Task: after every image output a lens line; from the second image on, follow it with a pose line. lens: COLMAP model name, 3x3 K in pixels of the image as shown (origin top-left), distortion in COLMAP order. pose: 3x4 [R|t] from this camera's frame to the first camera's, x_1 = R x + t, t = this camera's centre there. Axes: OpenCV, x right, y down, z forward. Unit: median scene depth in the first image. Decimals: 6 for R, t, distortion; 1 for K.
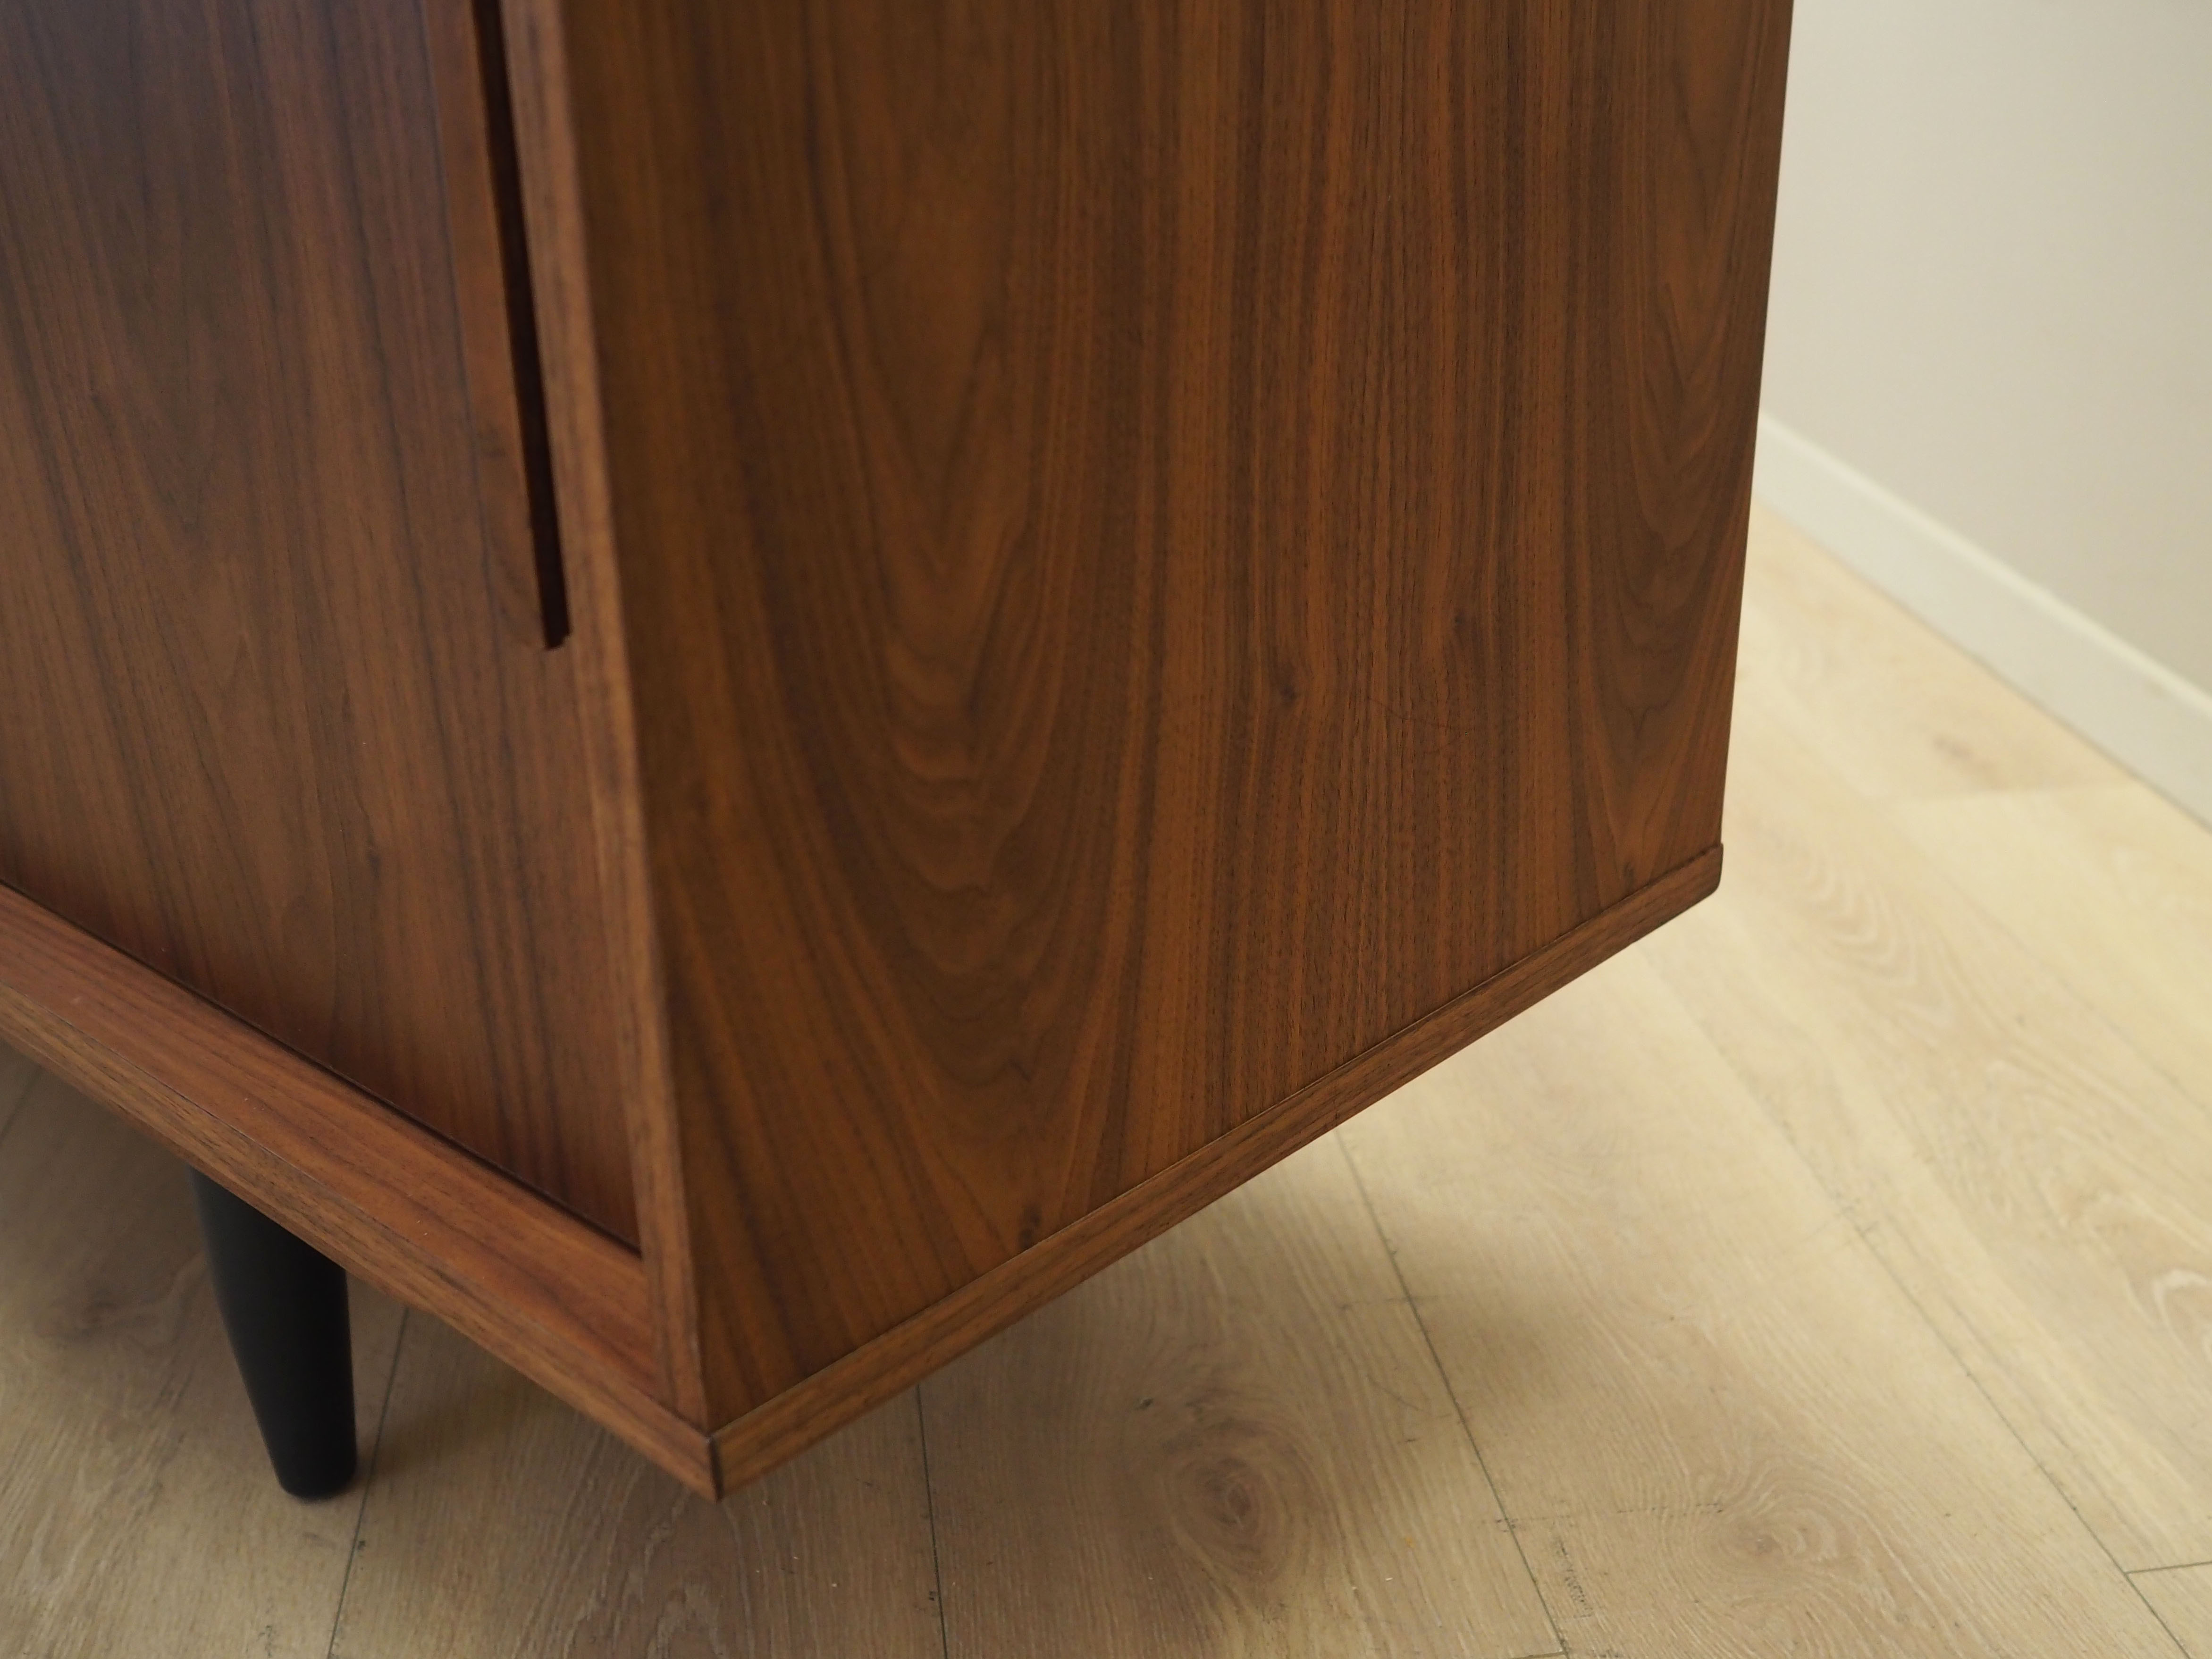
lens RADIAL K [[2607.3, 0, 1106.0], [0, 2607.3, 829.5], [0, 0, 1]] dist [0.007358, 0.017457]
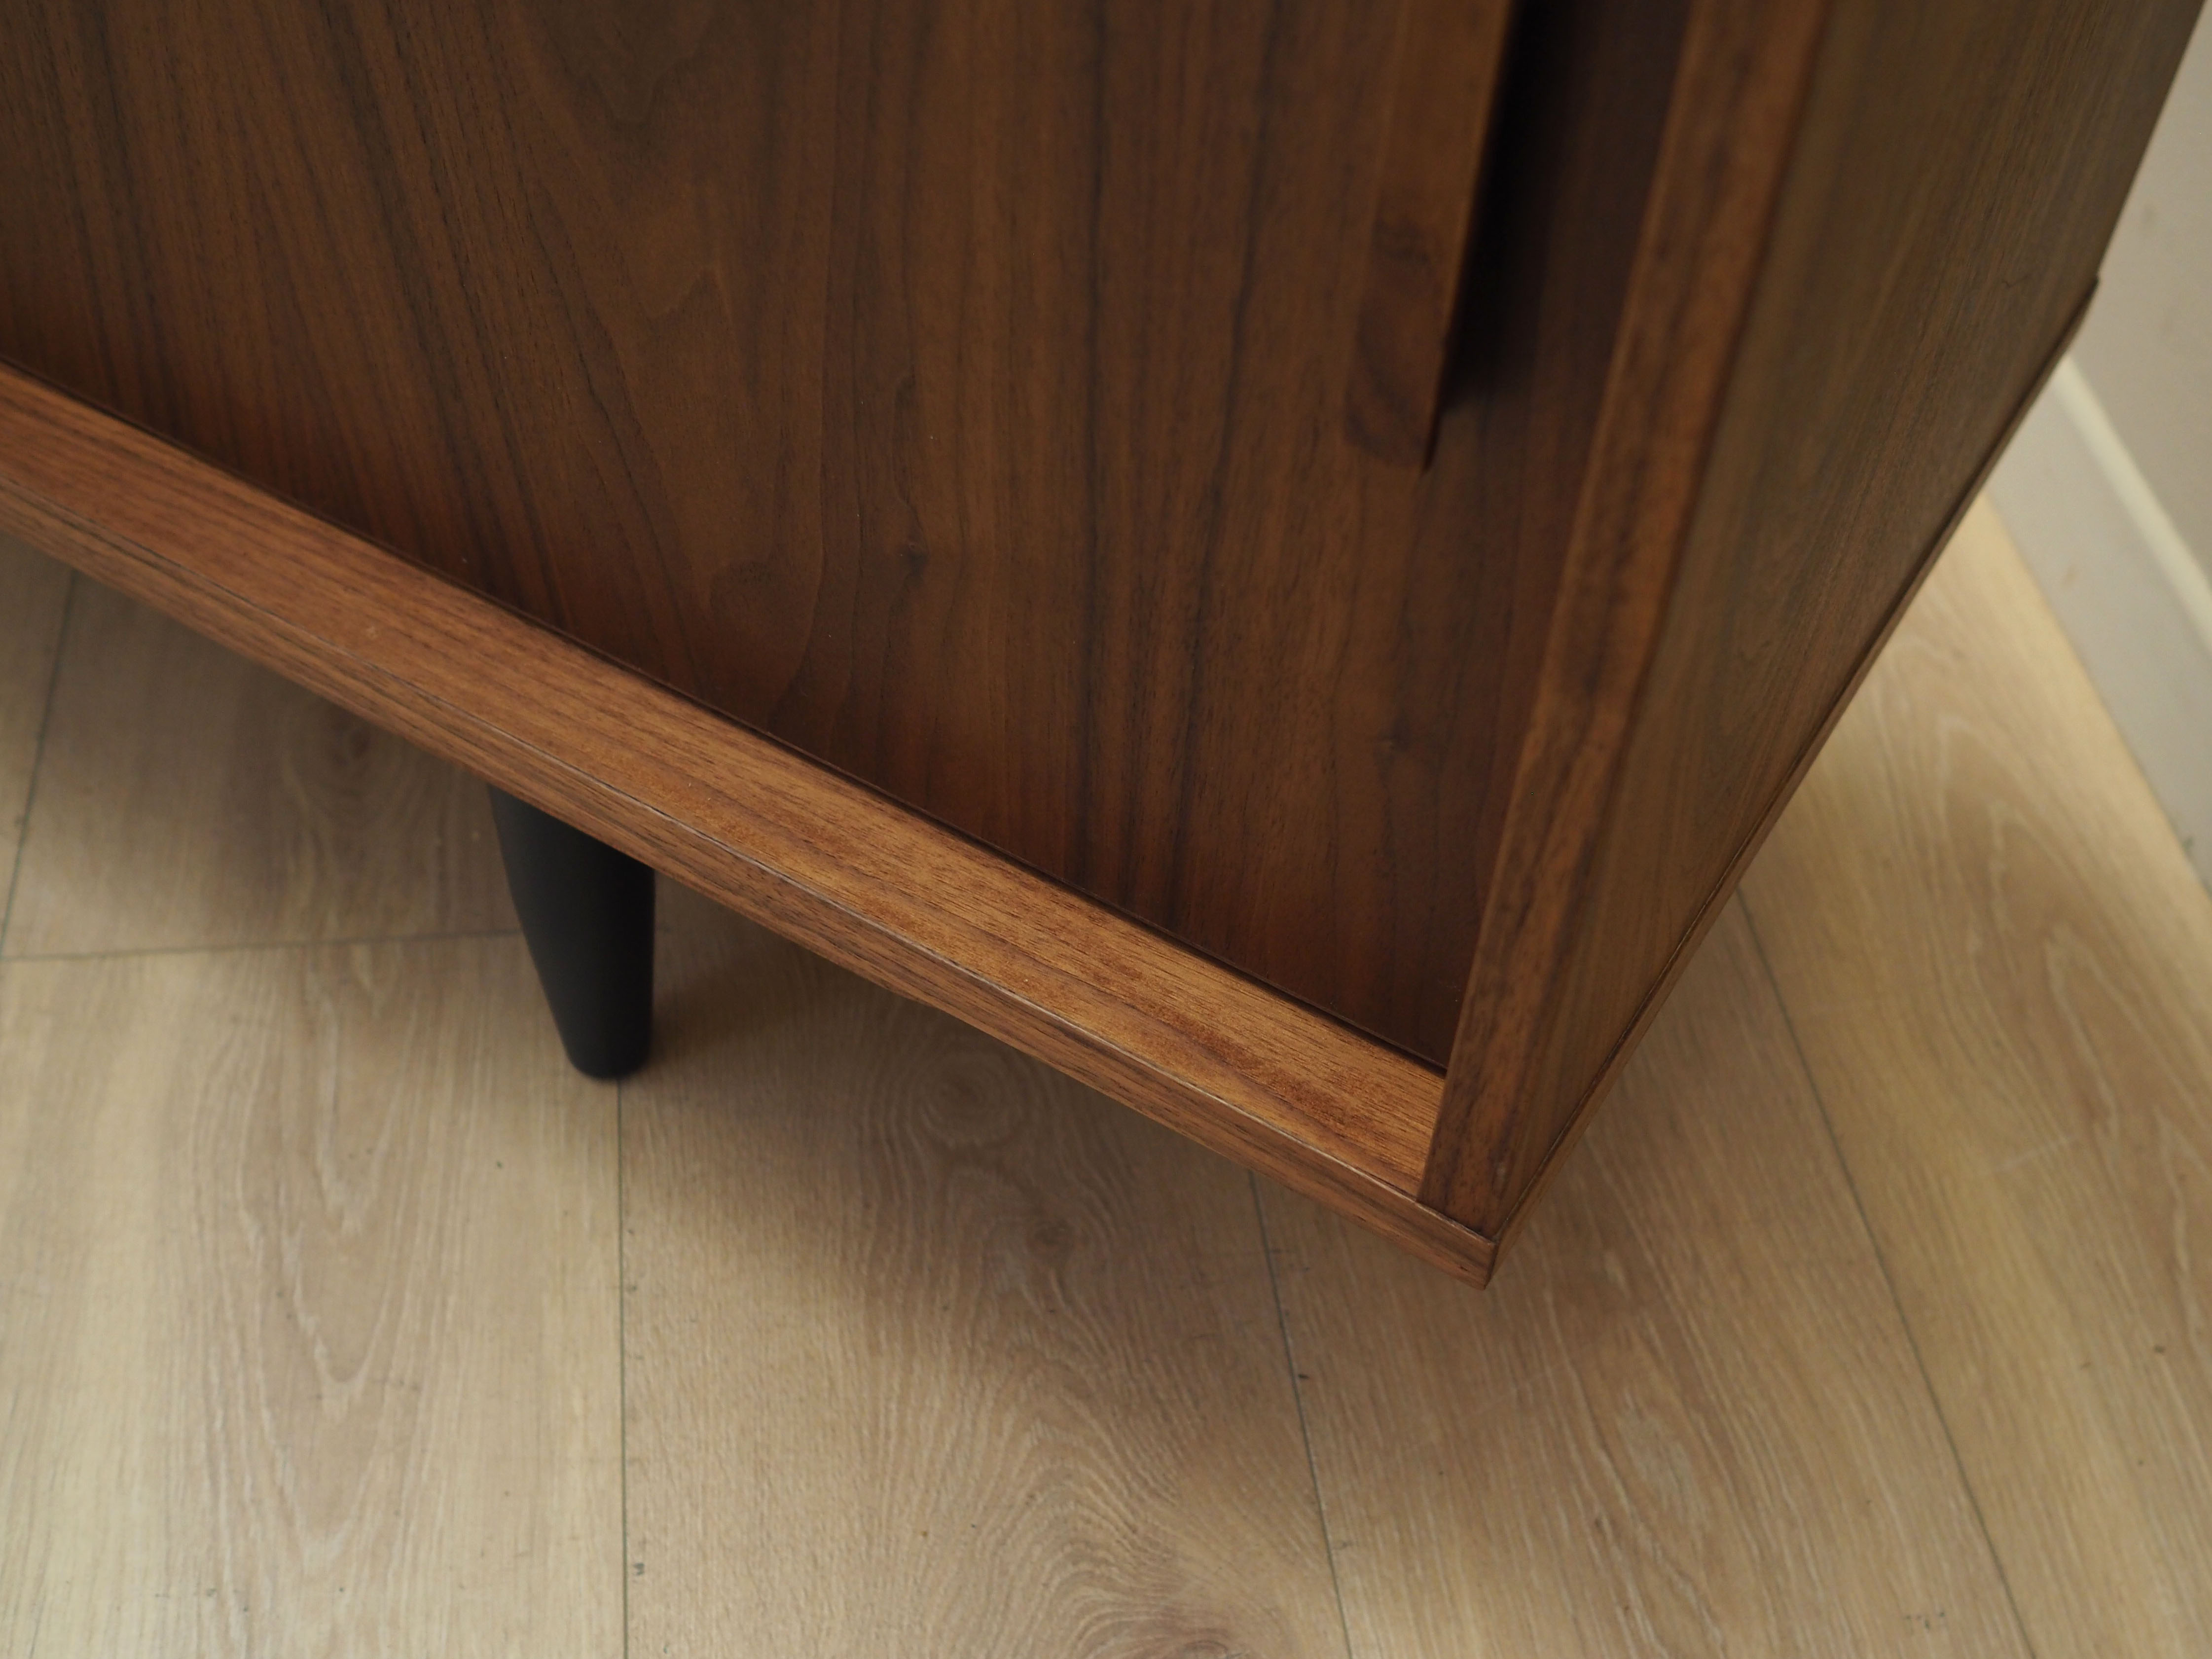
lens RADIAL K [[2607.1, 0, 1106.0], [0, 2607.1, 829.5], [0, 0, 1]] dist [0.007358, 0.017457]
pose [[0.962125, -0.095042, 0.255504, -0.397260], [-0.021629, 0.907688, 0.419088, -0.231331], [-0.271749, -0.408741, 0.871254, 0.205444]]
